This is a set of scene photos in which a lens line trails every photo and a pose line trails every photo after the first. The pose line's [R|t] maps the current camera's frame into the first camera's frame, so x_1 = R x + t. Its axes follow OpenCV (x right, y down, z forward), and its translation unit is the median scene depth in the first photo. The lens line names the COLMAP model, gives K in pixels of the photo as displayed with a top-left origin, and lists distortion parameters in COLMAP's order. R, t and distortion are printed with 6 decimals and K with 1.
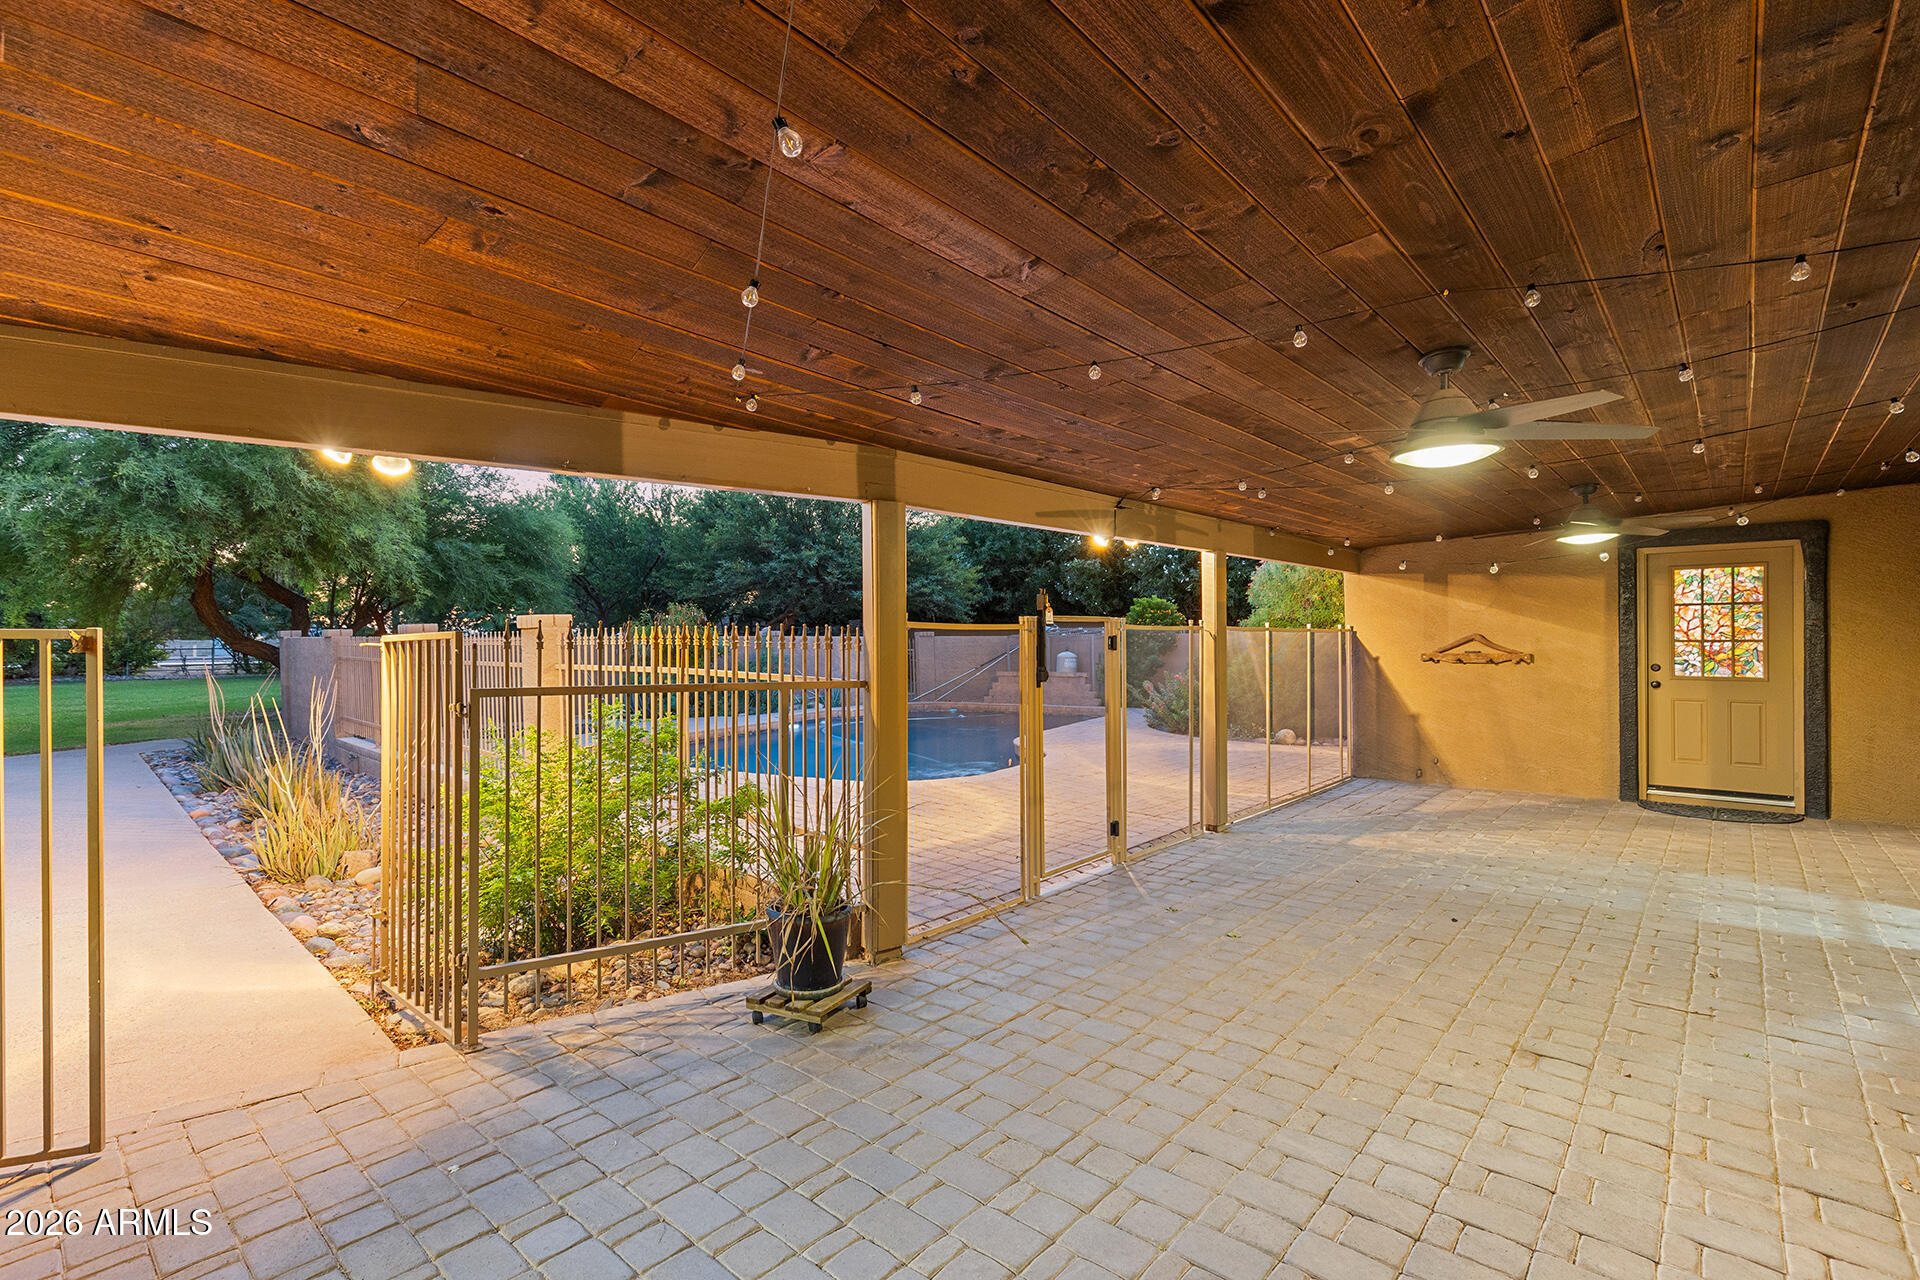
lens RADIAL K [[884.8, 0, 962.8], [0, 884.8, 641.0], [0, 0, 1]] dist [0.005297, -0.000661]
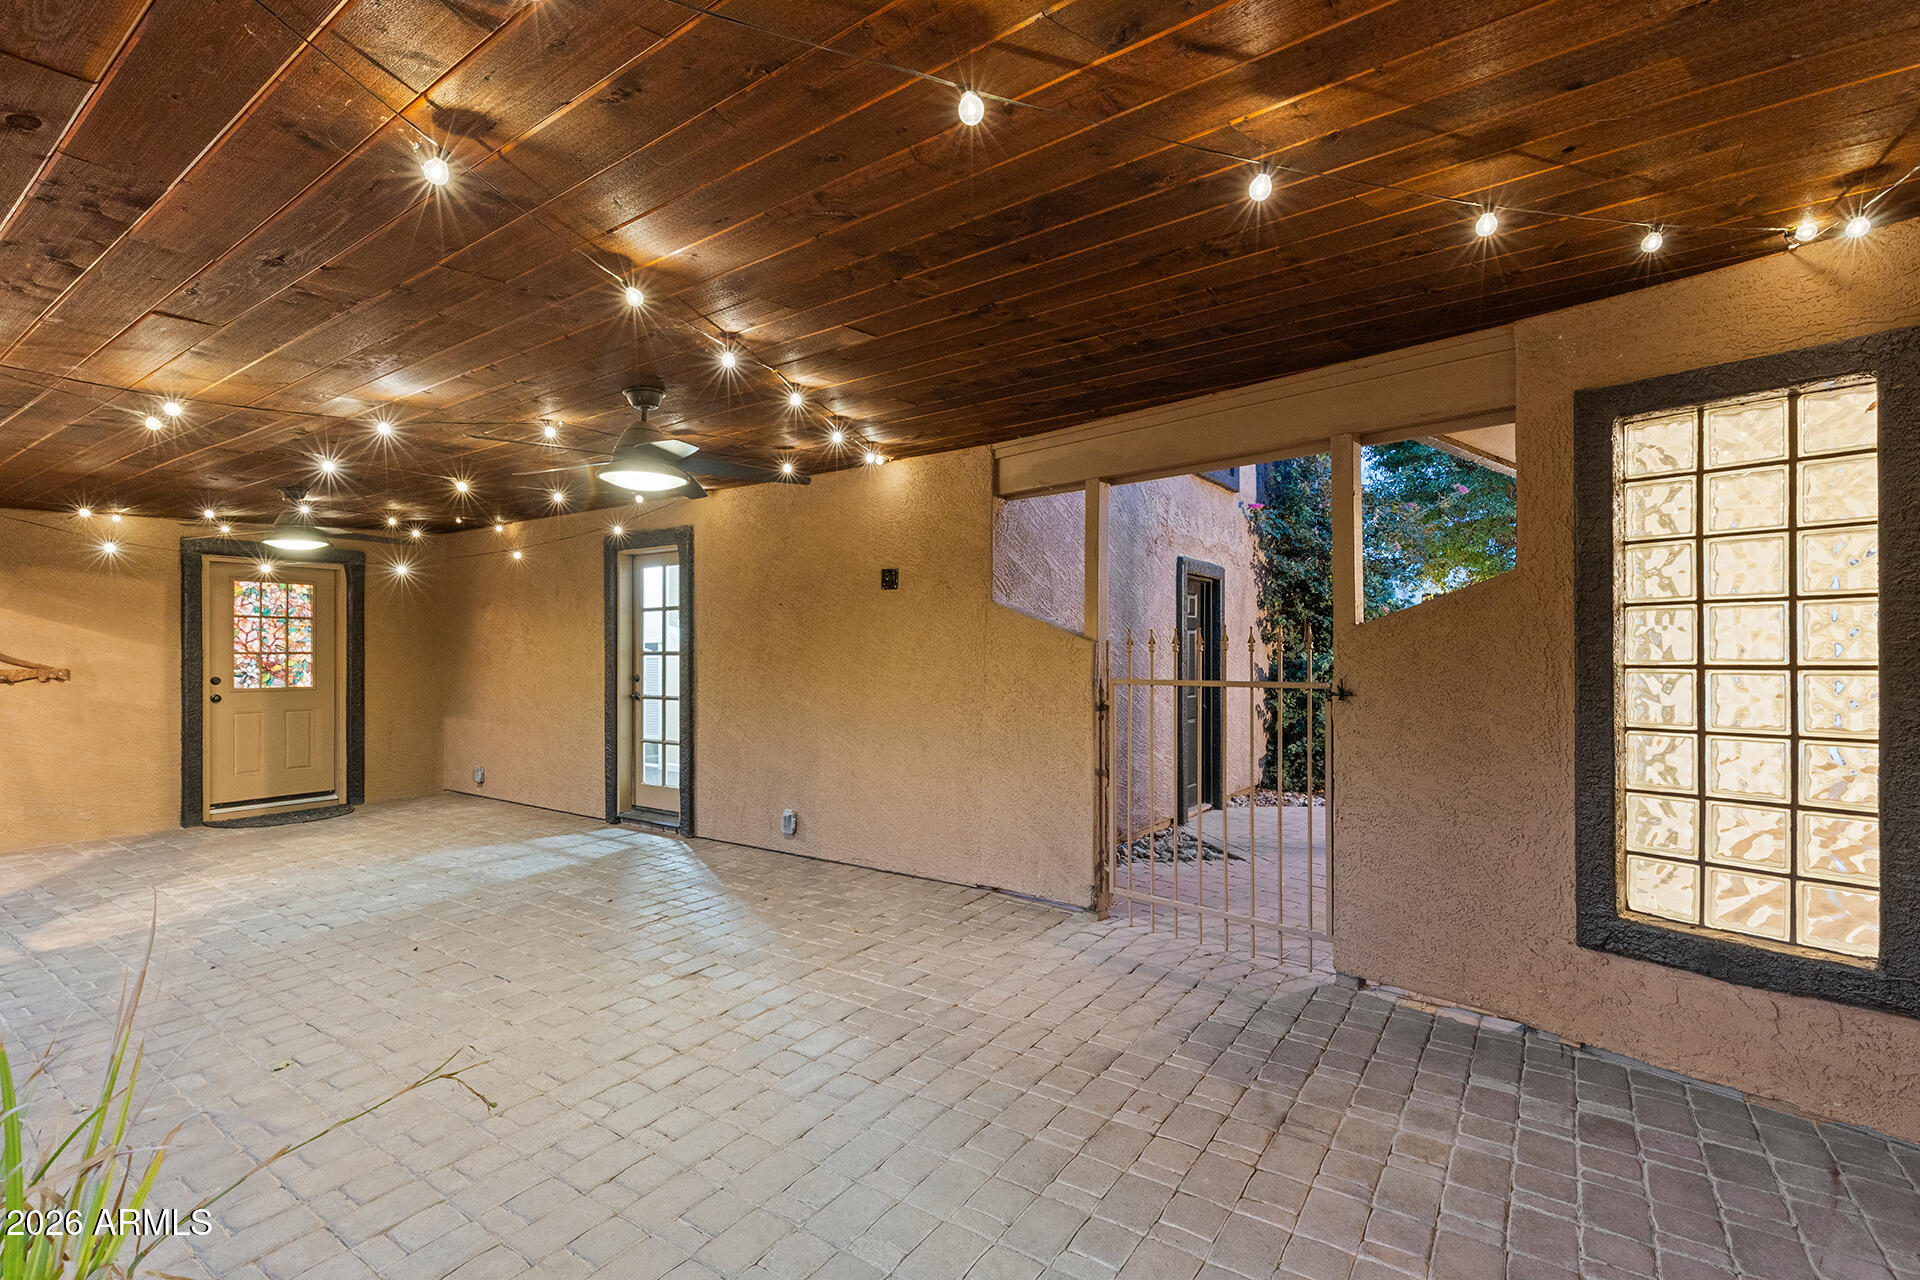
lens RADIAL K [[884.8, 0, 960.5], [0, 884.8, 648.7], [0, 0, 1]] dist [0.005297, -0.000661]
pose [[-0.141221, 0.009600, 0.989931, -0.284603], [0.004091, 0.999950, -0.009113, 0.007276], [-0.989970, 0.002762, -0.141254, 0.346394]]
